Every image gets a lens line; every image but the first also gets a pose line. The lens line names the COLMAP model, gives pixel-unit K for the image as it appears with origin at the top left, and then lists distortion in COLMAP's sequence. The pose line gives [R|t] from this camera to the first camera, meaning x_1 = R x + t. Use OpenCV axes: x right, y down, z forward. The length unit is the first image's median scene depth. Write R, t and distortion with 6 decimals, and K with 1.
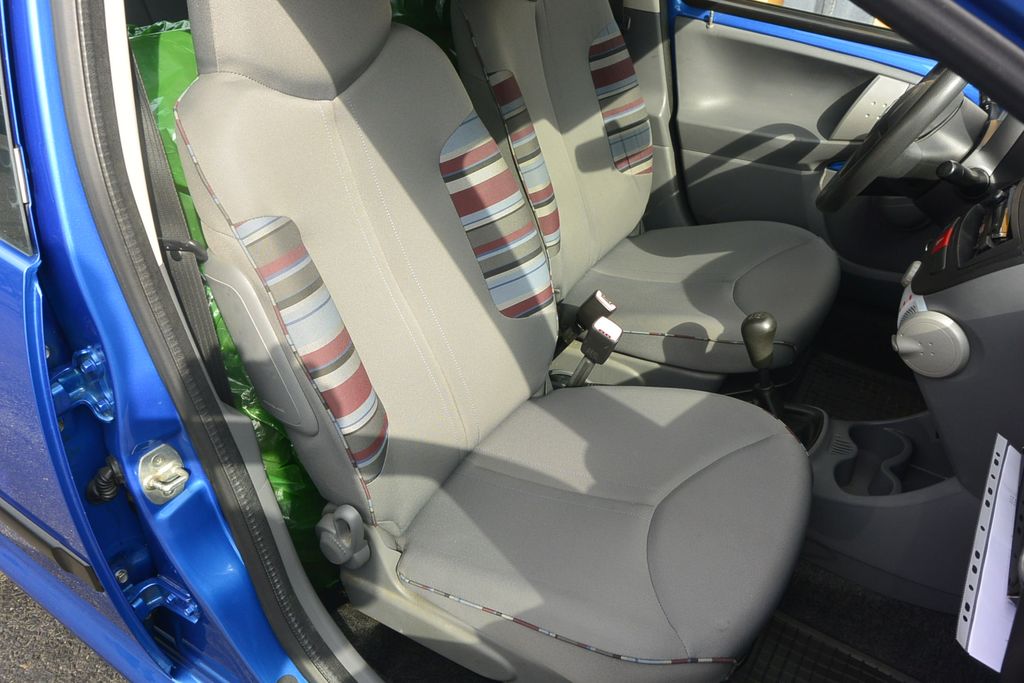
lens RADIAL K [[780.8, 0, 507.4], [0, 780.8, 340.9], [0, 0, 1]] dist [0.002561, -0.000034]
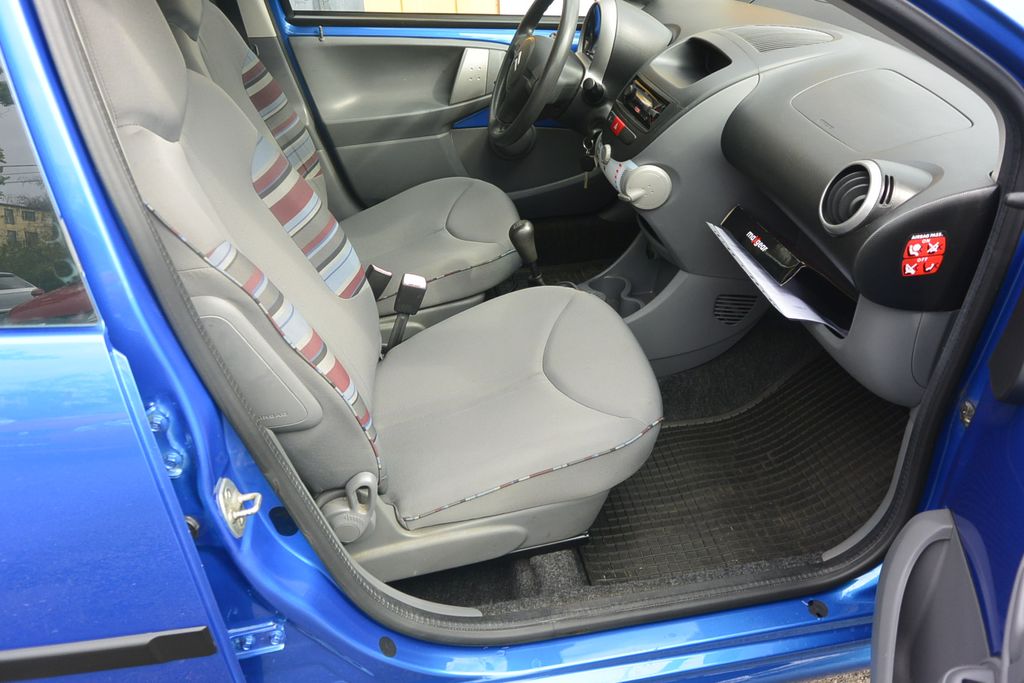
lens RADIAL K [[780.8, 0, 507.4], [0, 780.8, 340.9], [0, 0, 1]] dist [0.002561, -0.000034]
pose [[0.745352, -0.391830, 0.539370, -0.479539], [0.414983, 0.905885, 0.084626, 0.026685], [-0.521766, 0.160753, 0.837806, -0.061364]]
